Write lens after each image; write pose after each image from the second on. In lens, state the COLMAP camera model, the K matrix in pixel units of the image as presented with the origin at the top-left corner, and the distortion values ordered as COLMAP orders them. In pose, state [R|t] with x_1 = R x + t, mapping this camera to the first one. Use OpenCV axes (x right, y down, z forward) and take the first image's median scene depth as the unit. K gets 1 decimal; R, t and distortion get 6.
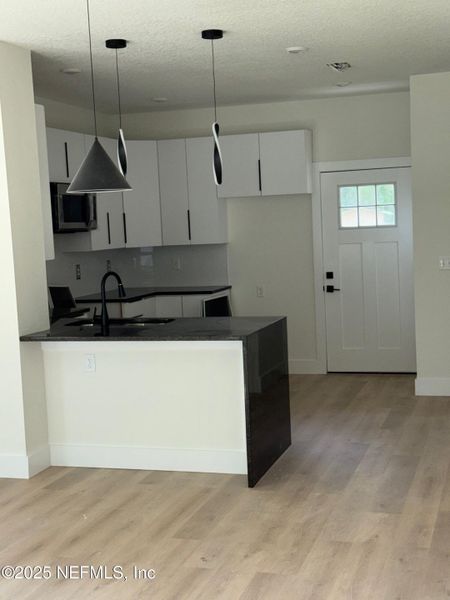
lens RADIAL K [[910.9, 0, 226.0], [0, 910.9, 325.9], [0, 0, 1]] dist [0.118260, 0.020300]
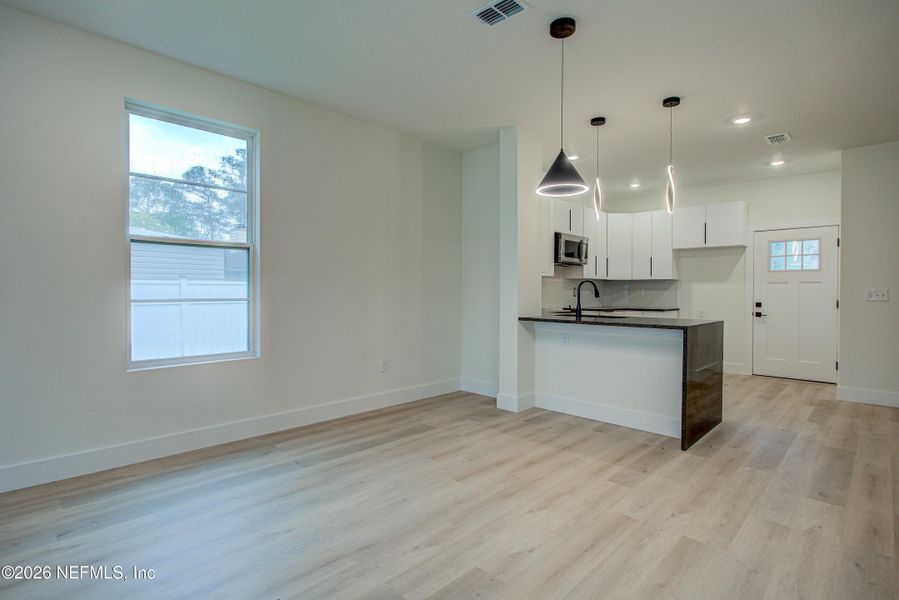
lens RADIAL K [[449.8, 0, 449.5], [0, 449.8, 300.0], [0, 0, 1]] dist [-0.009757, 0.001750]
pose [[0.887279, 0.055642, -0.457865, 0.012277], [-0.095178, 0.993419, -0.063717, 0.042917], [0.451307, 0.100113, 0.886735, 0.294585]]
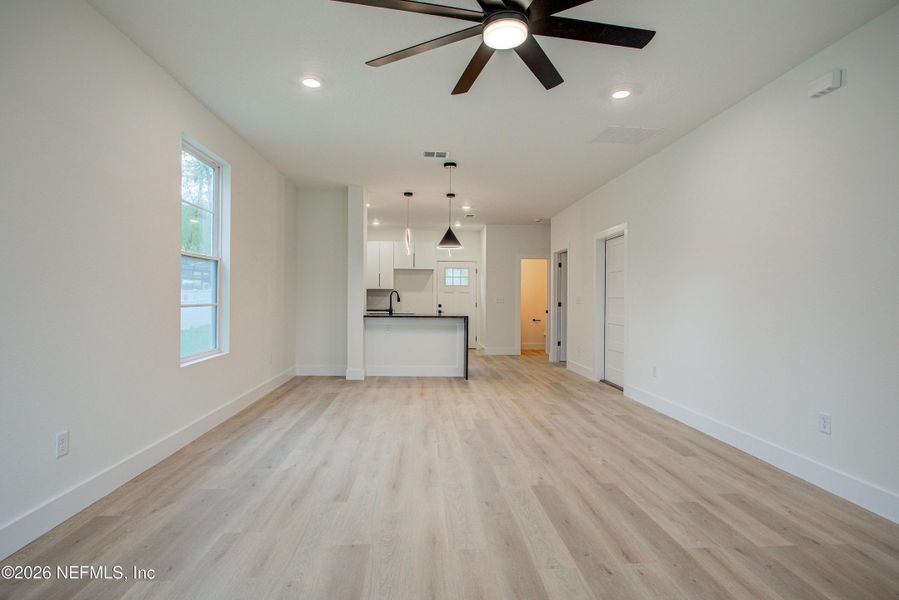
lens RADIAL K [[449.8, 0, 449.5], [0, 449.8, 300.0], [0, 0, 1]] dist [-0.009757, 0.001750]
pose [[0.934460, 0.050312, 0.352496, -0.437109], [-0.008733, 0.992908, -0.118568, 0.107062], [-0.355961, 0.107719, 0.928272, -0.109184]]
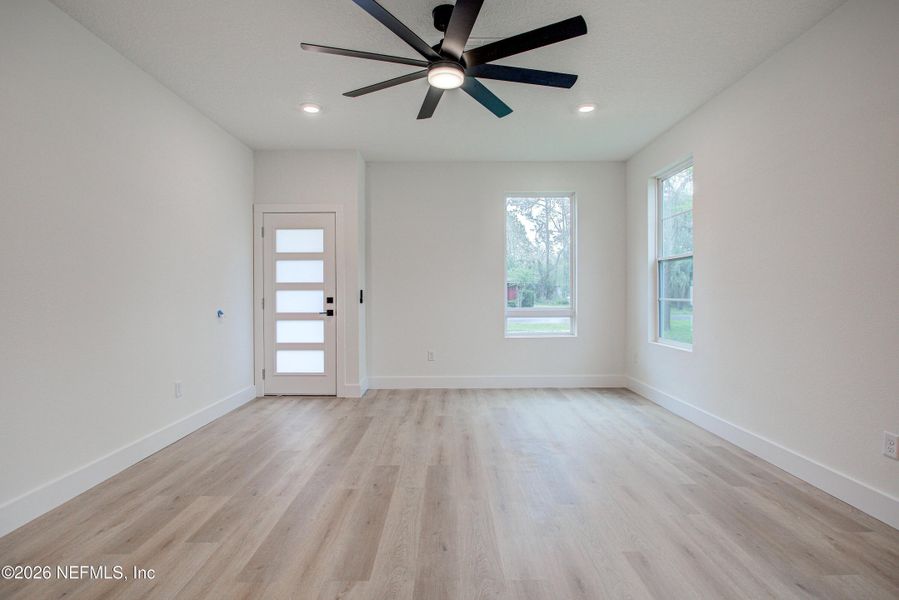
lens RADIAL K [[449.8, 0, 449.5], [0, 449.8, 300.0], [0, 0, 1]] dist [-0.009757, 0.001750]
pose [[-0.953023, 0.048176, -0.299042, -0.133540], [0.008643, 0.991194, 0.132139, 0.010101], [0.302774, 0.123347, -0.945047, 0.646890]]
